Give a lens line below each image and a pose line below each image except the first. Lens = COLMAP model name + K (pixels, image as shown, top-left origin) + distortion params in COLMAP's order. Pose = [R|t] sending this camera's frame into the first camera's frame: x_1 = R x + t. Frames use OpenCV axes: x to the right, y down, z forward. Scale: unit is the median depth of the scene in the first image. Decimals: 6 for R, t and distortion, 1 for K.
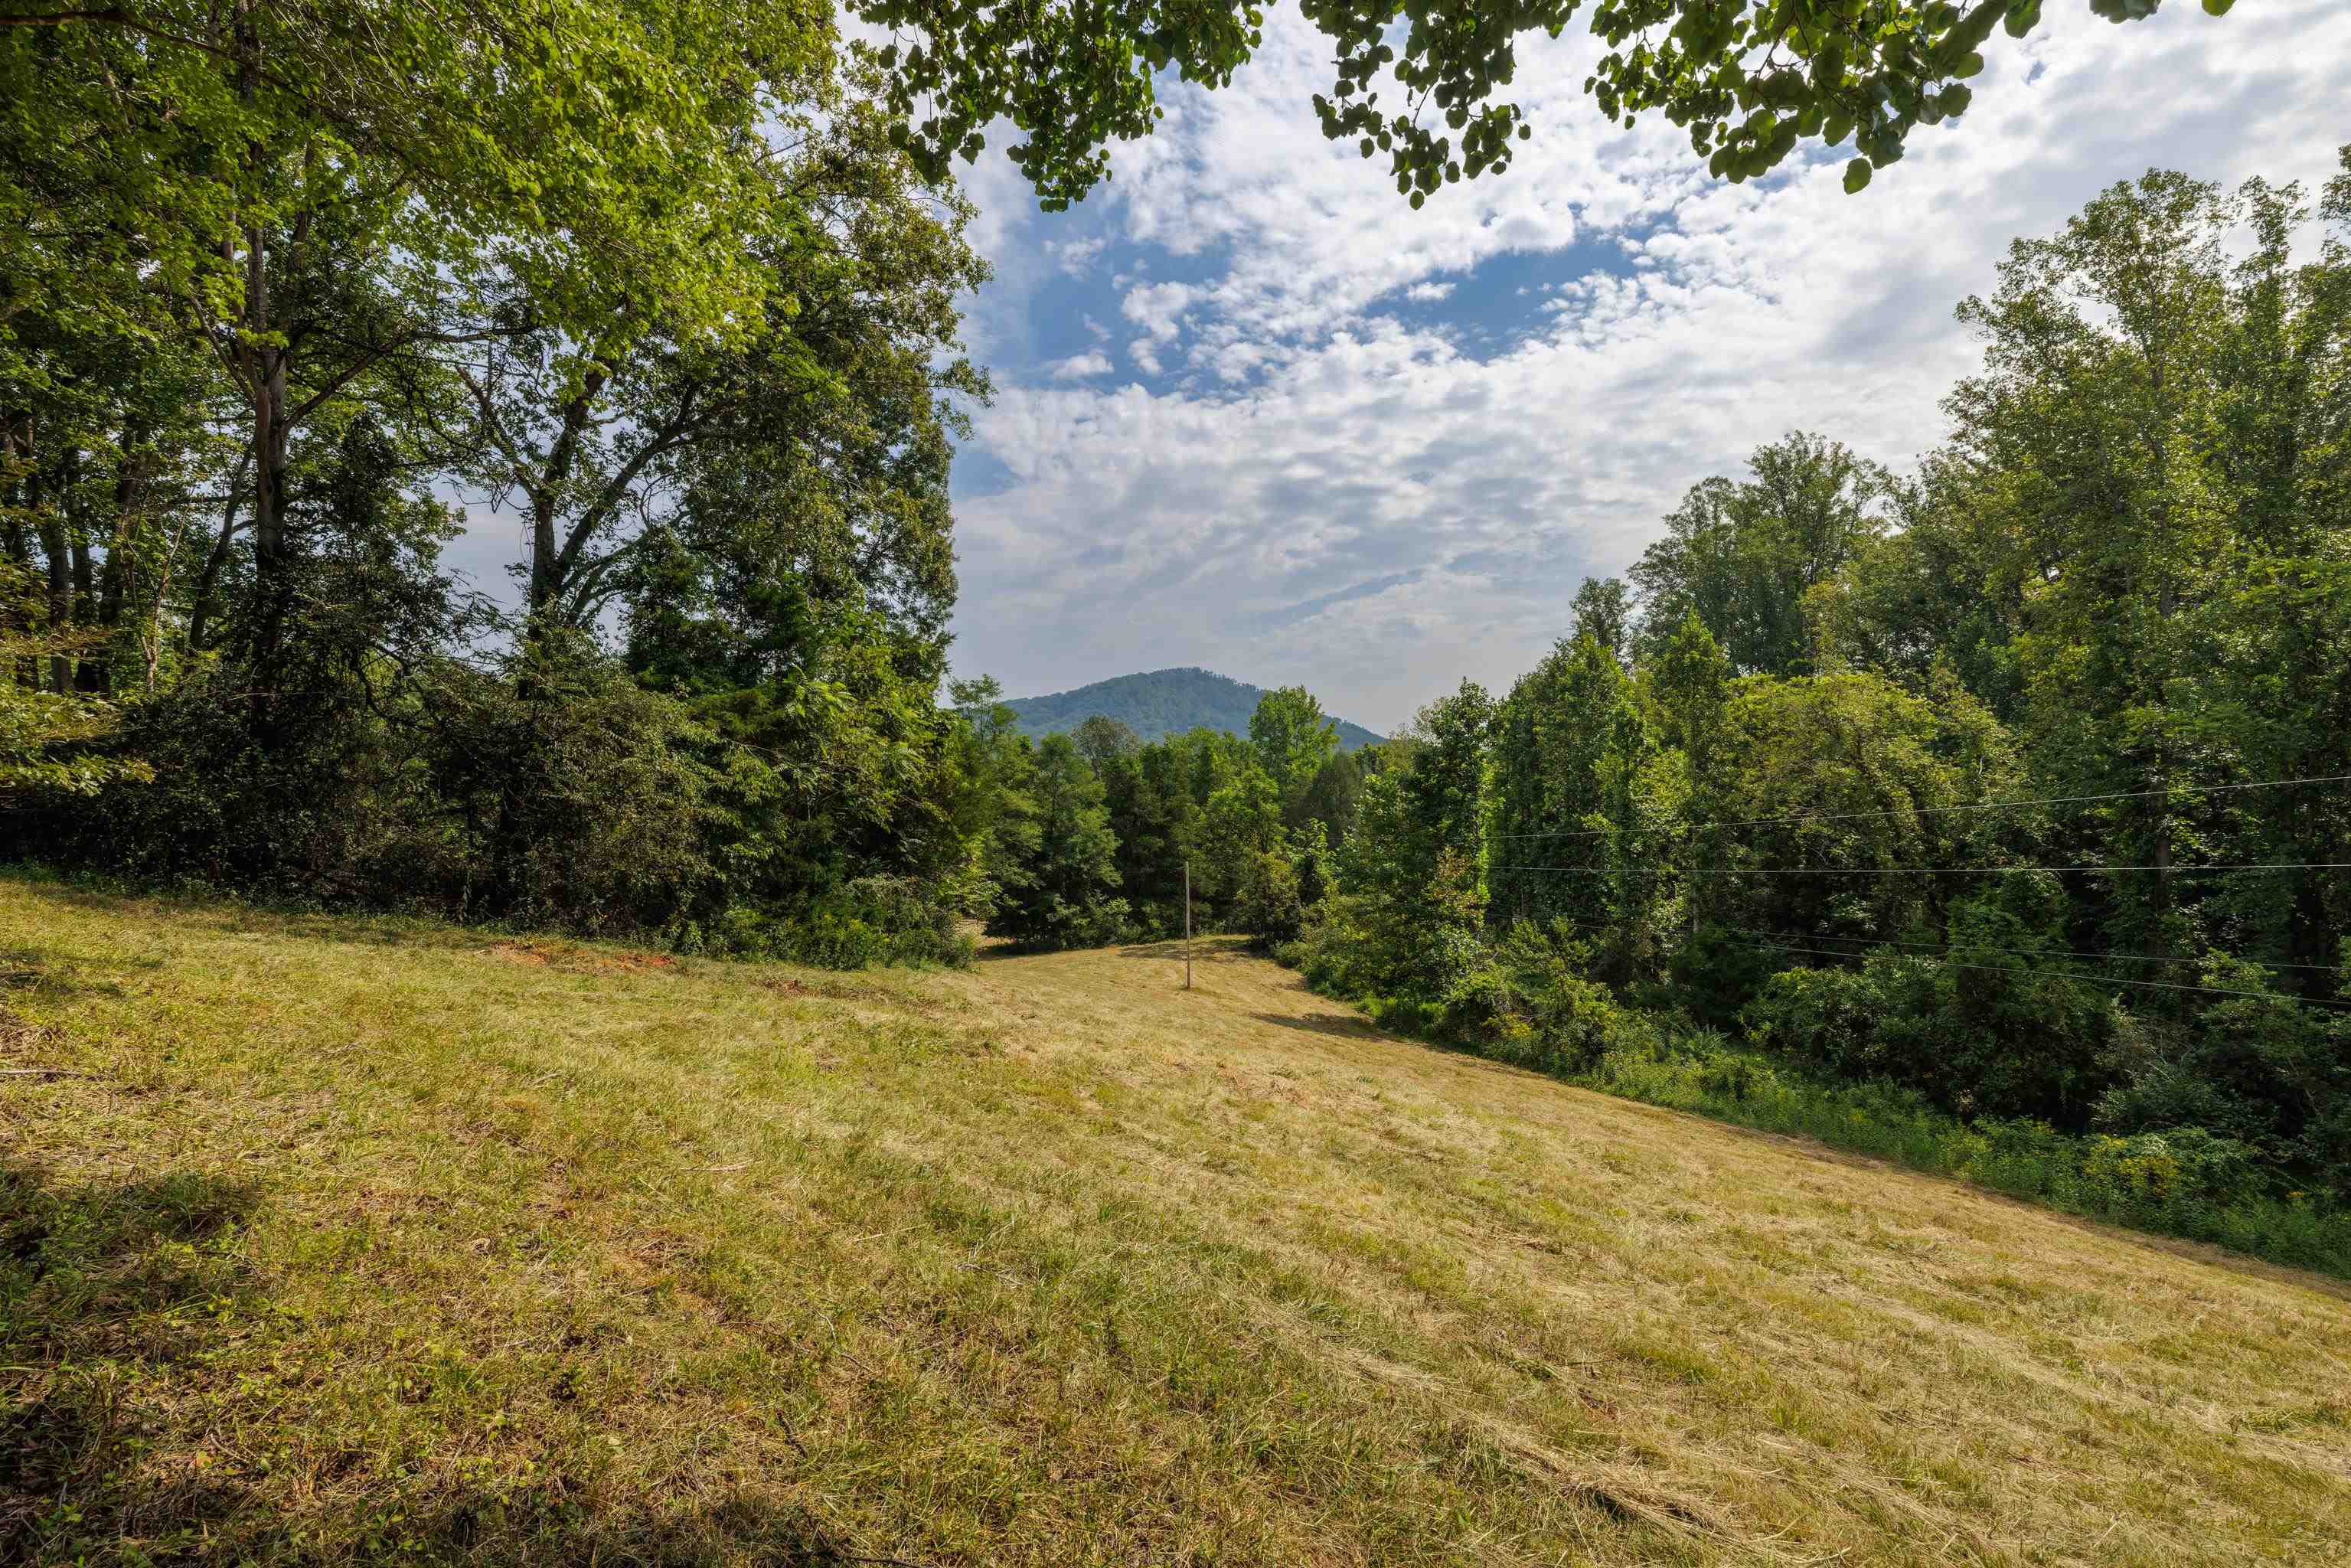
lens RADIAL K [[980.0, 0, 1175.4], [0, 980.0, 782.8], [0, 0, 1]] dist [0.001878, 0.000137]
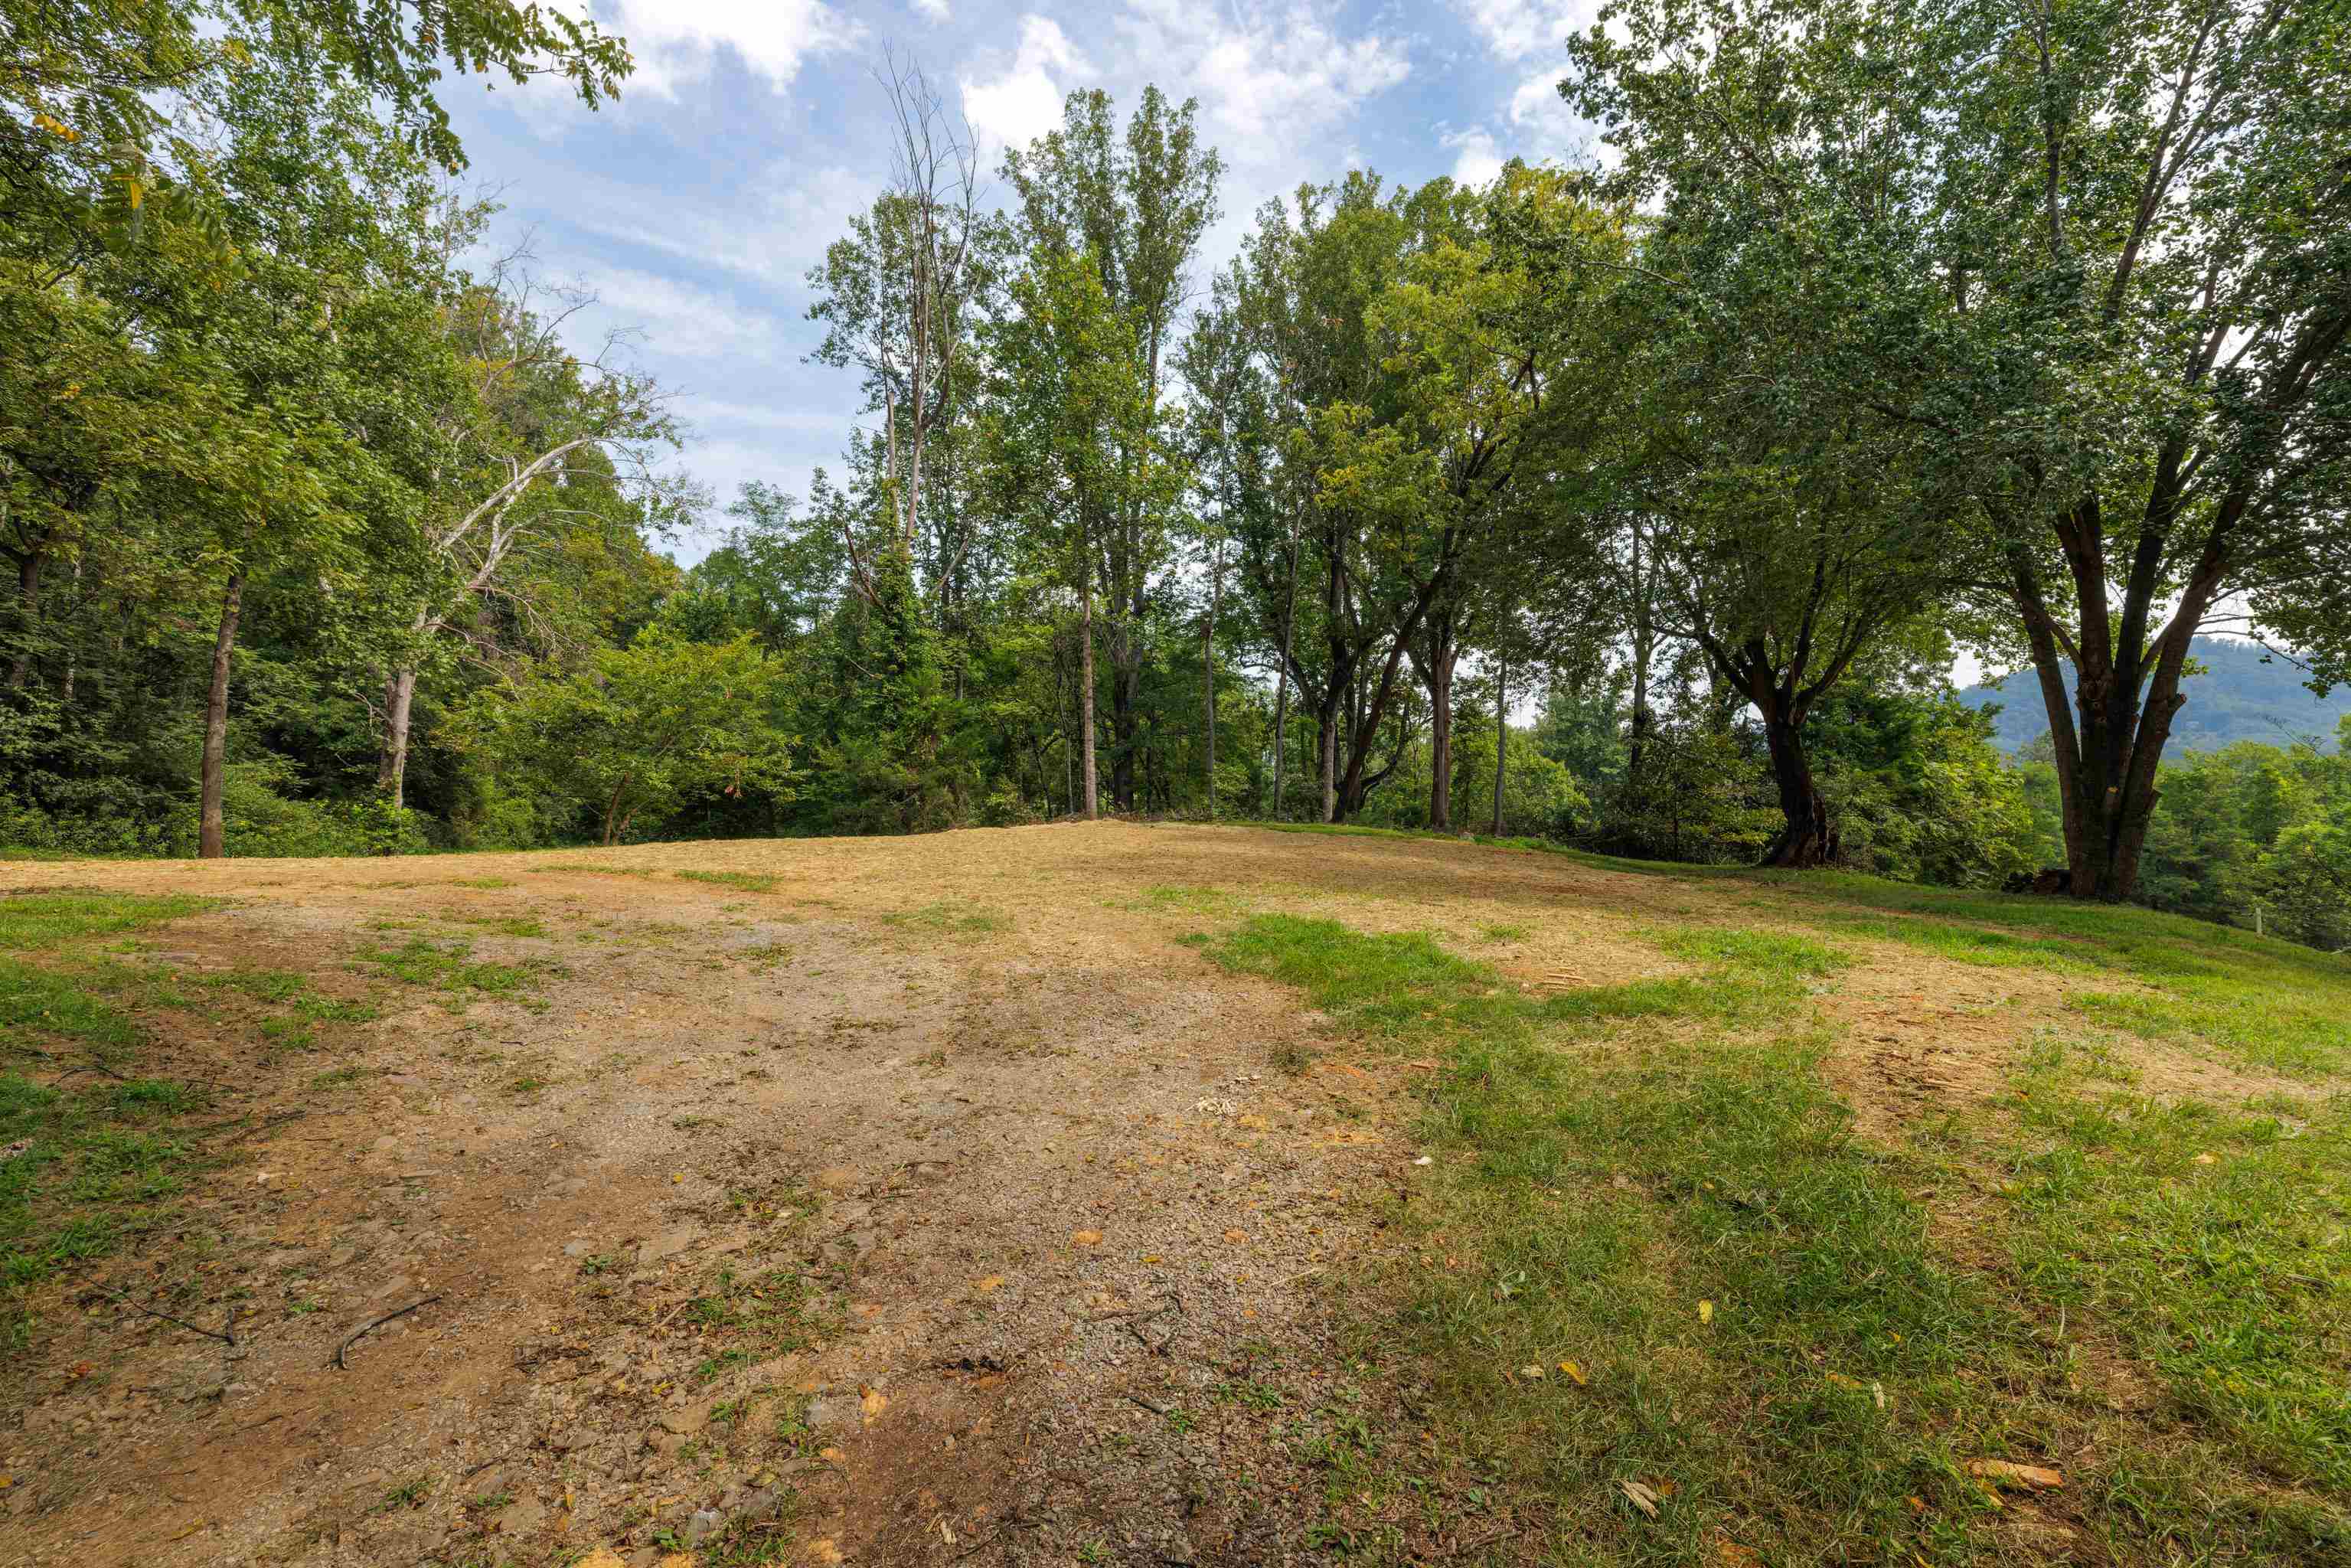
lens RADIAL K [[980.0, 0, 1177.0], [0, 980.0, 790.3], [0, 0, 1]] dist [0.001878, 0.000137]
pose [[0.710188, -0.000713, -0.704012, -0.043153], [-0.003876, 0.999980, -0.004922, -0.015156], [0.704001, 0.006224, 0.710171, -0.256379]]
